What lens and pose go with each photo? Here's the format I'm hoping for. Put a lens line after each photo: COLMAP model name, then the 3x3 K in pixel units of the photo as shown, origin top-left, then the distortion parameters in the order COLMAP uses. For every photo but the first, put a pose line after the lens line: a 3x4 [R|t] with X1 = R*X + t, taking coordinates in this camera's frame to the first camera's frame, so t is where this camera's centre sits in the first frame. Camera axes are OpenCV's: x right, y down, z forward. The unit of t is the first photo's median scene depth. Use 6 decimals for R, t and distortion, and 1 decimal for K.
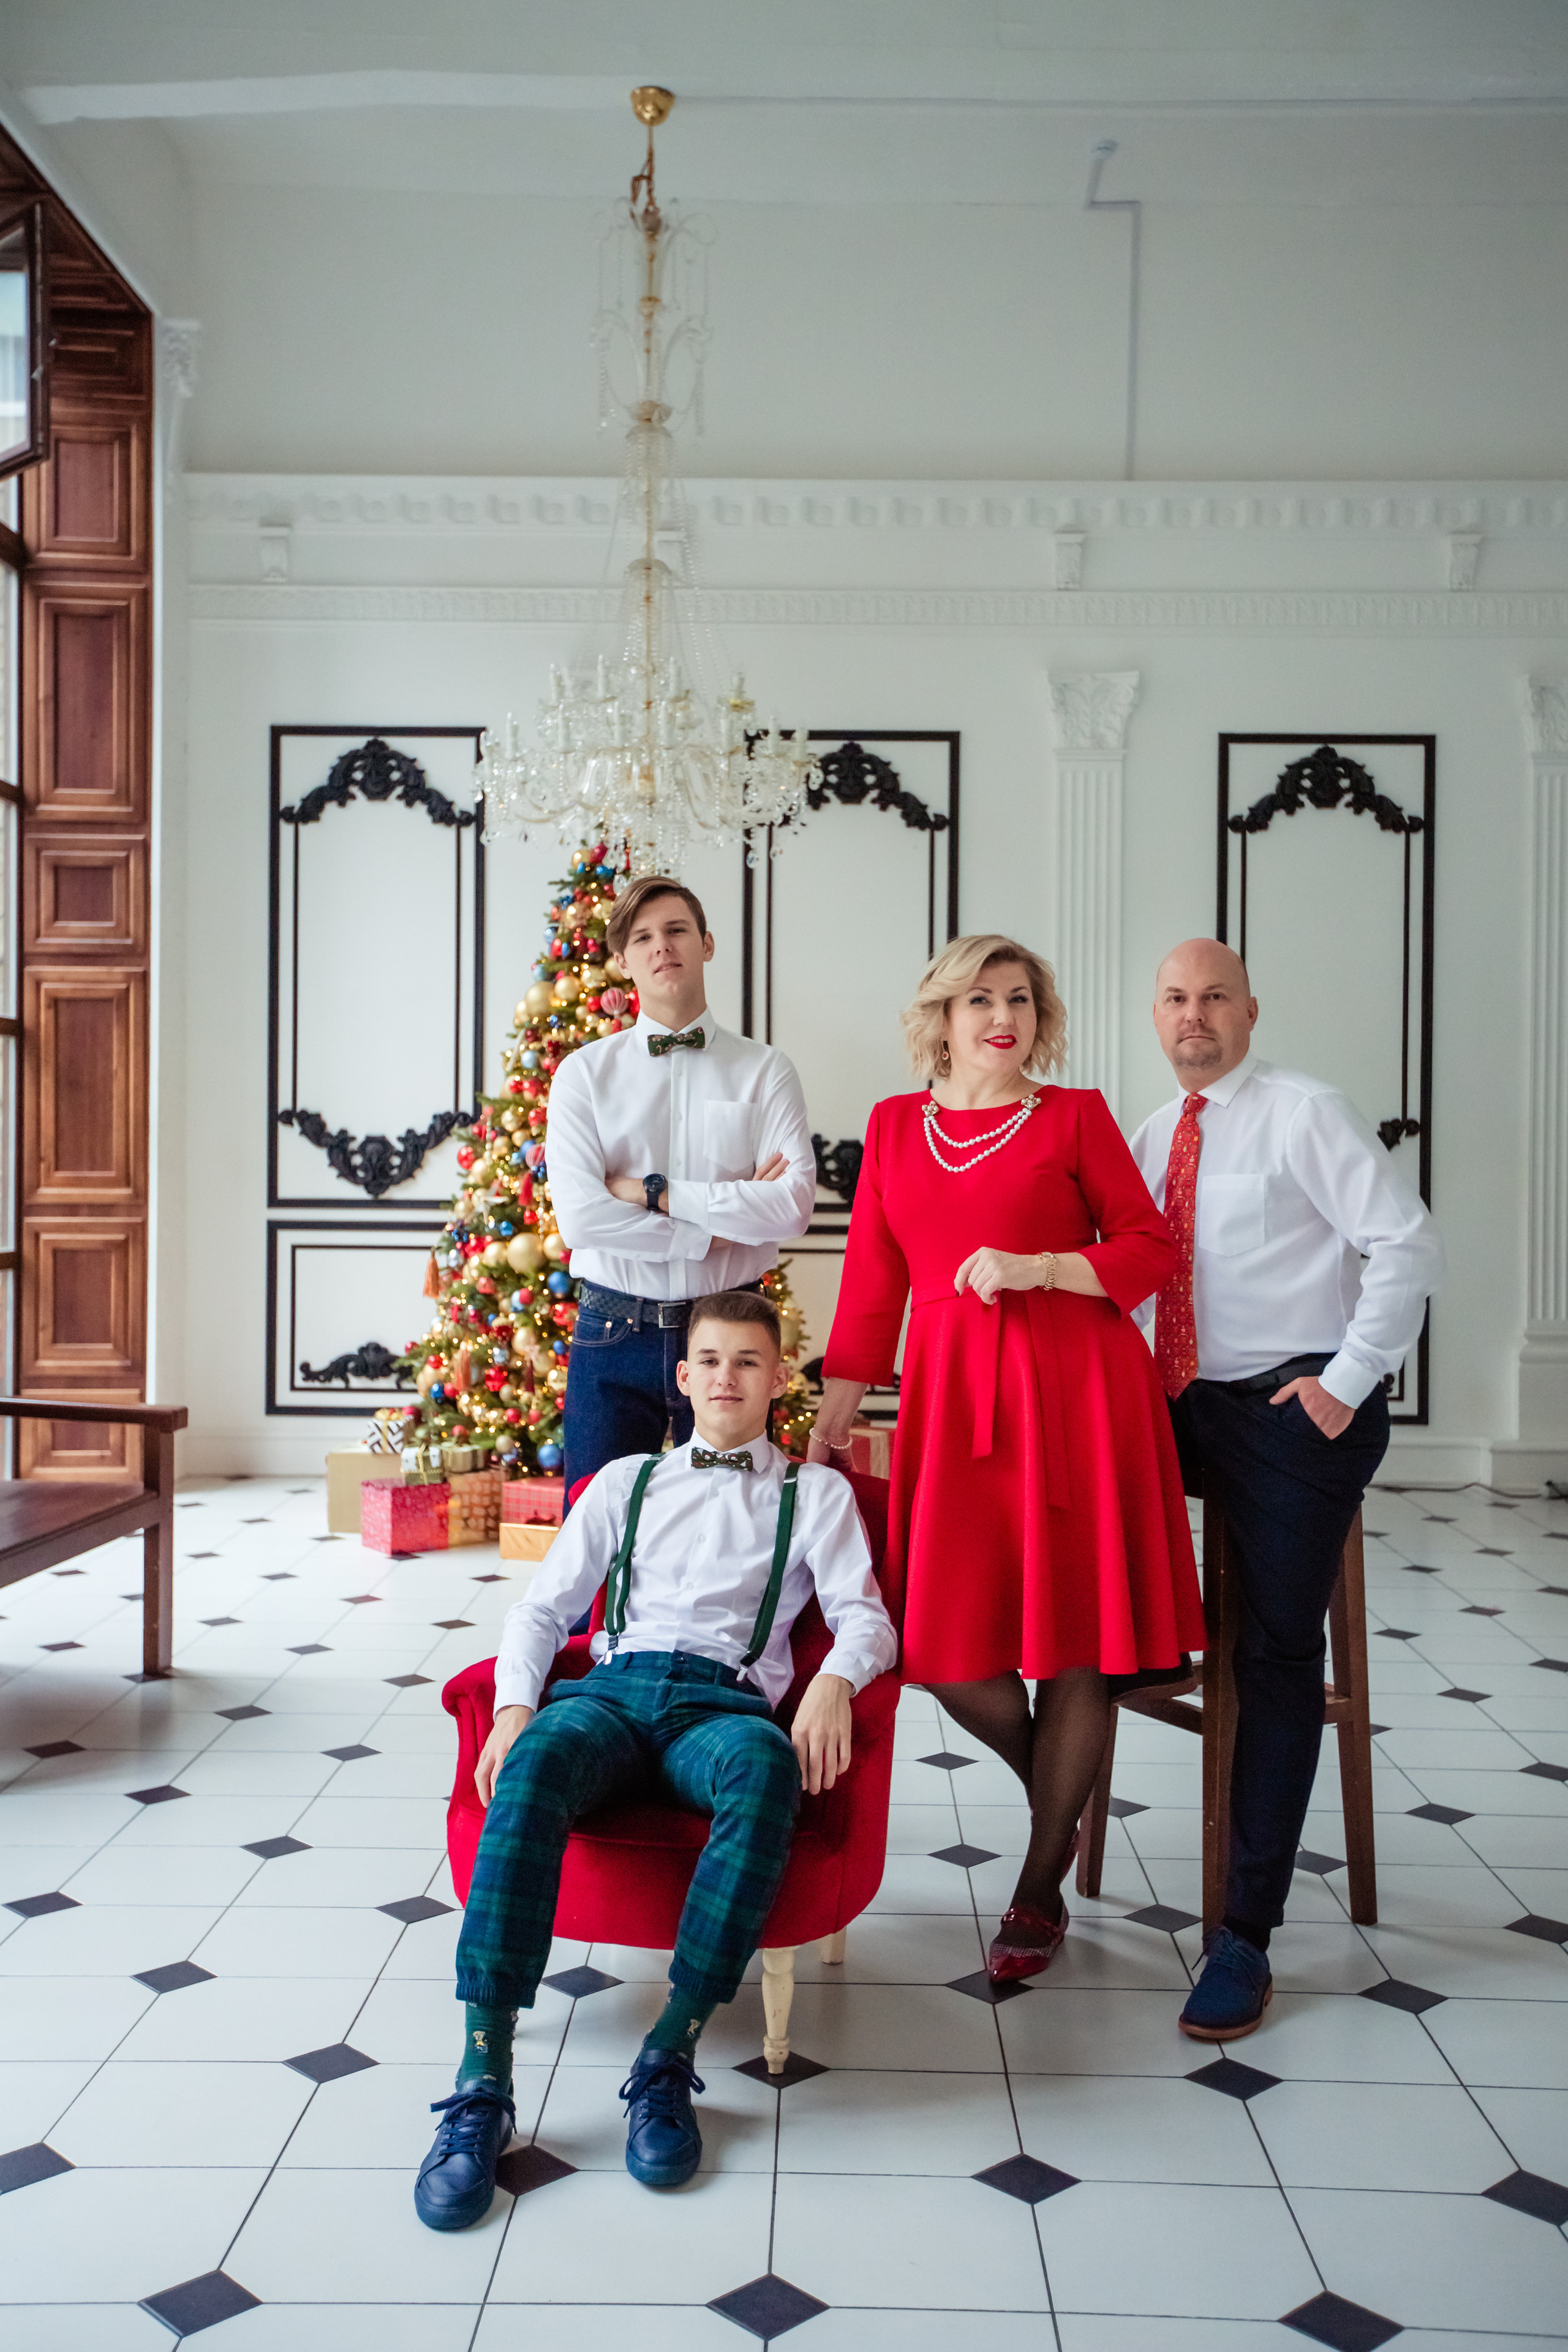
lens RADIAL K [[2474.5, 0, 737.4], [0, 2474.5, 1115.7], [0, 0, 1]] dist [-0.021449, 0.000000]
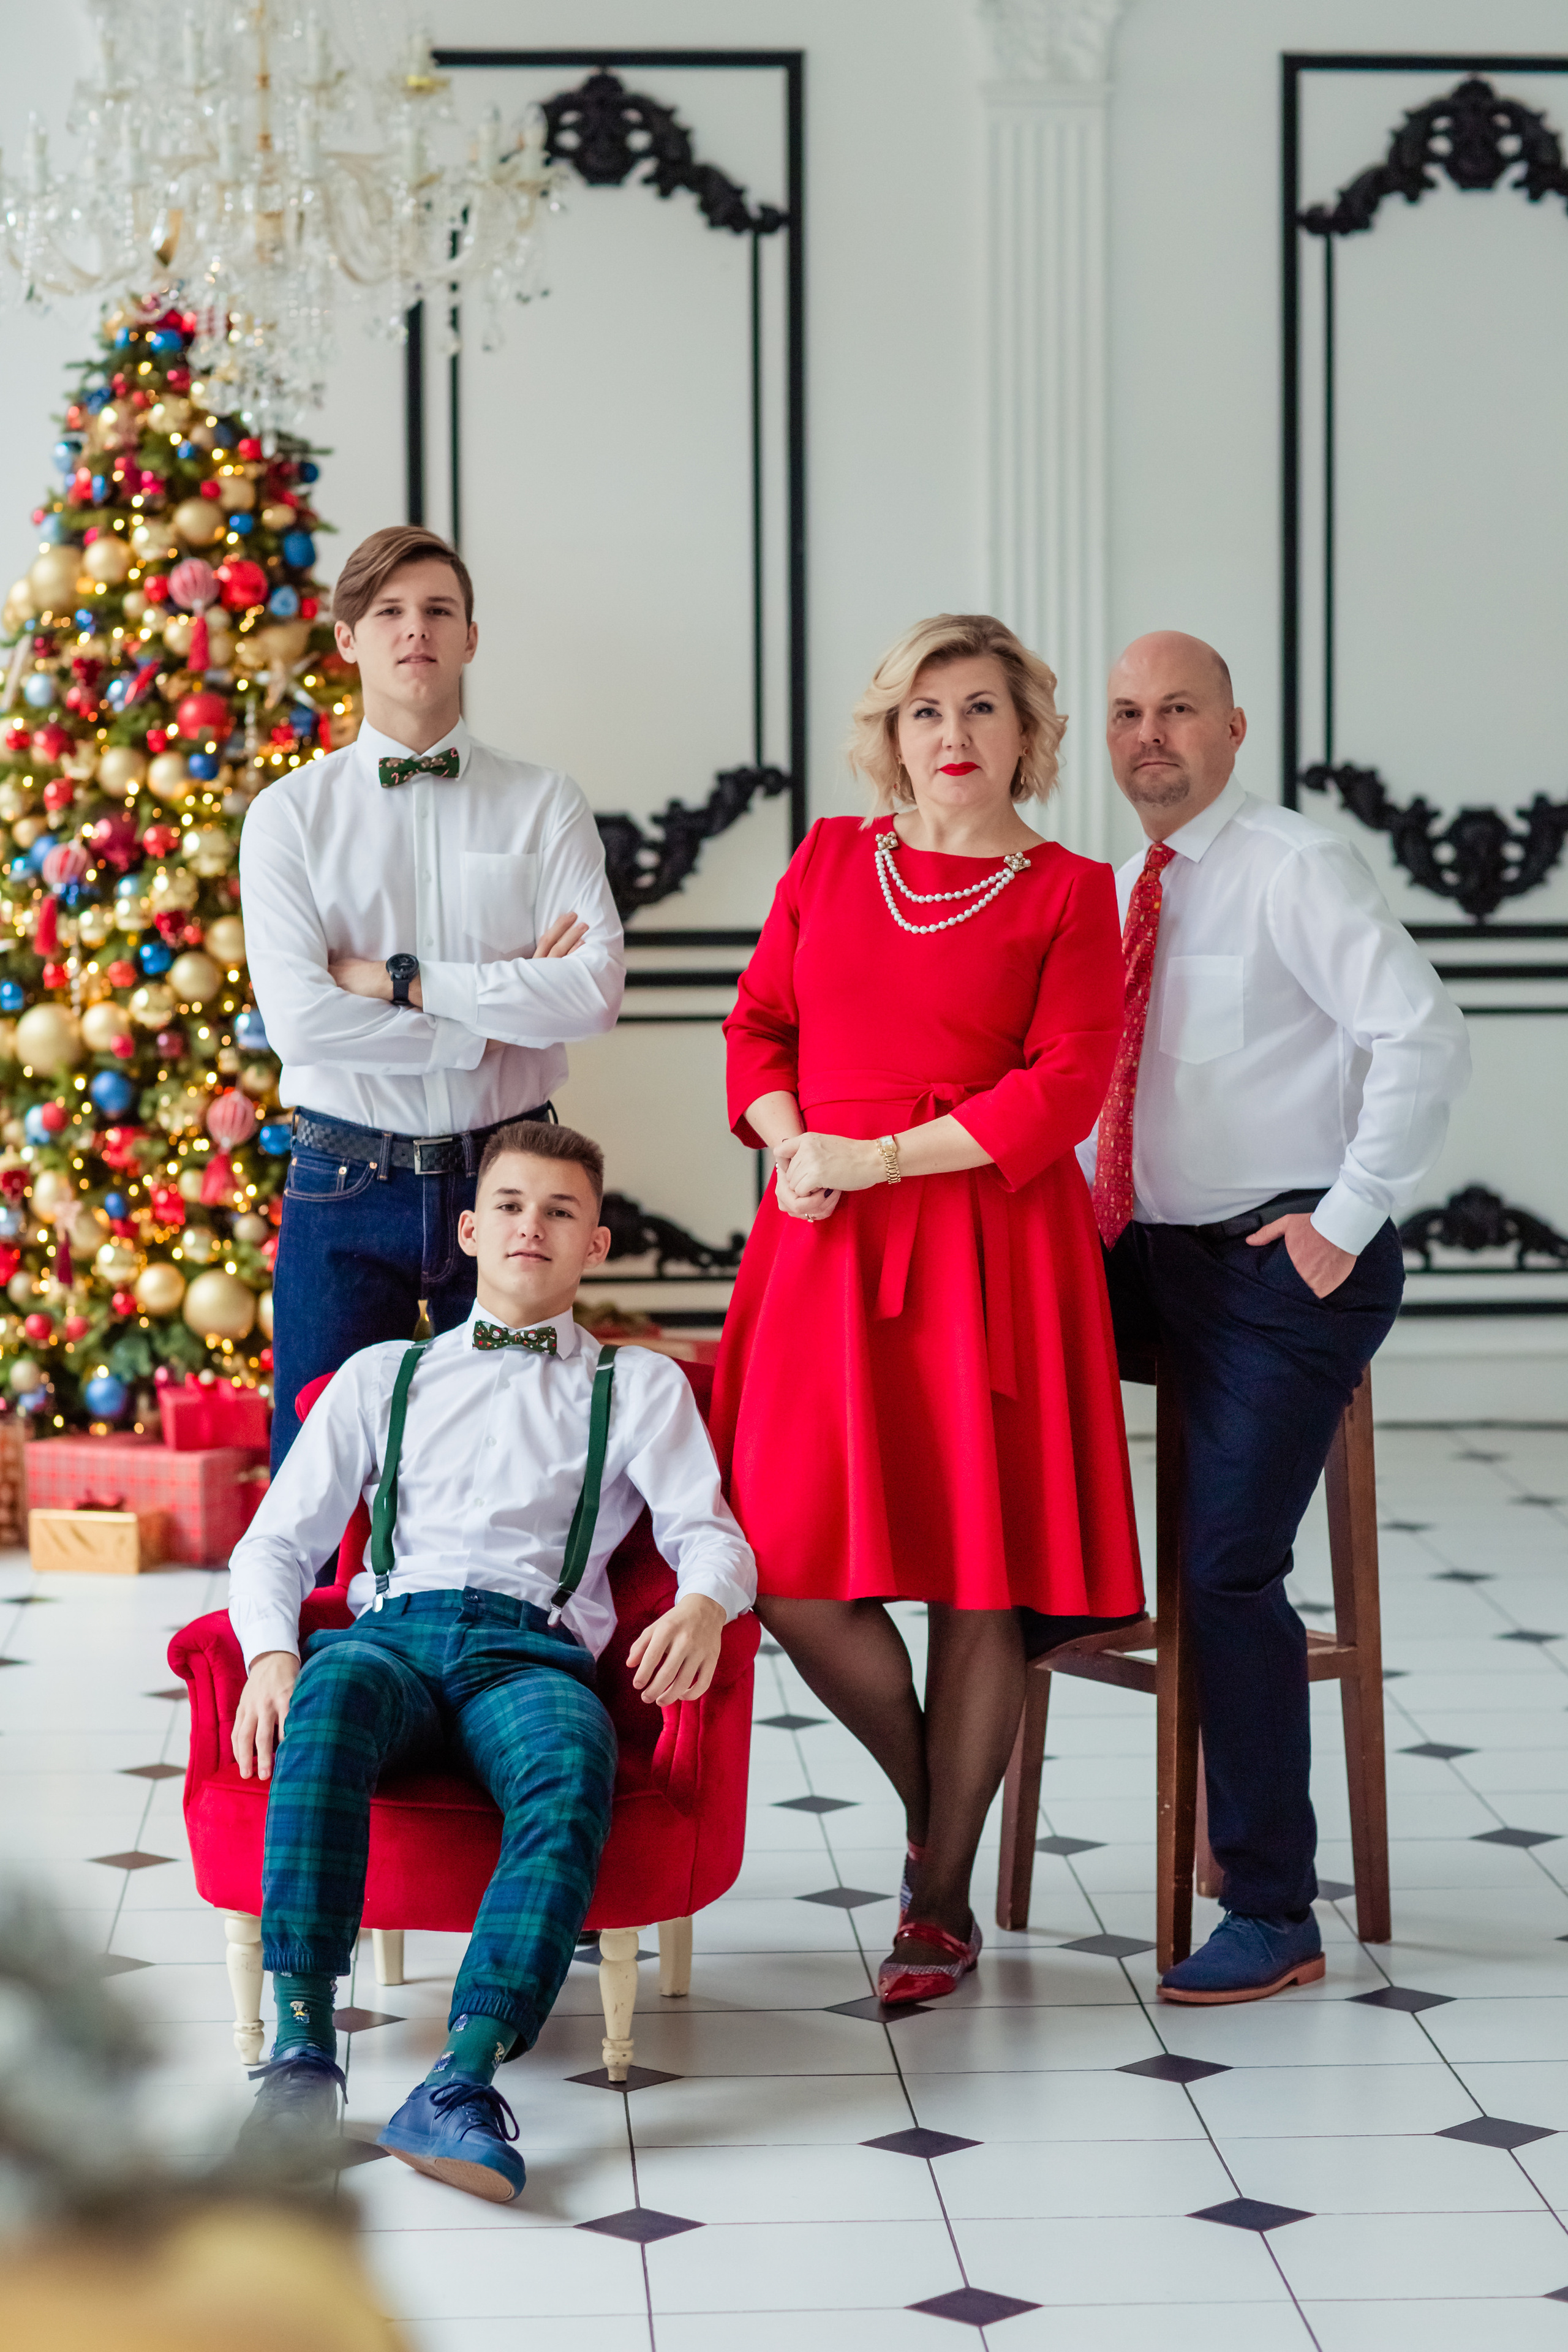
lens RADIAL K [[5794.8, 0, 791.0], [0, 5794.8, 1178.8], [0, 0, 1]] dist [-0.128008, 0.000000]
pose [[0.996054, -0.020892, 0.086259, -0.065413], [0.013095, 0.995856, 0.089995, -0.059855], [-0.087782, -0.088510, 0.992200, -0.662397]]
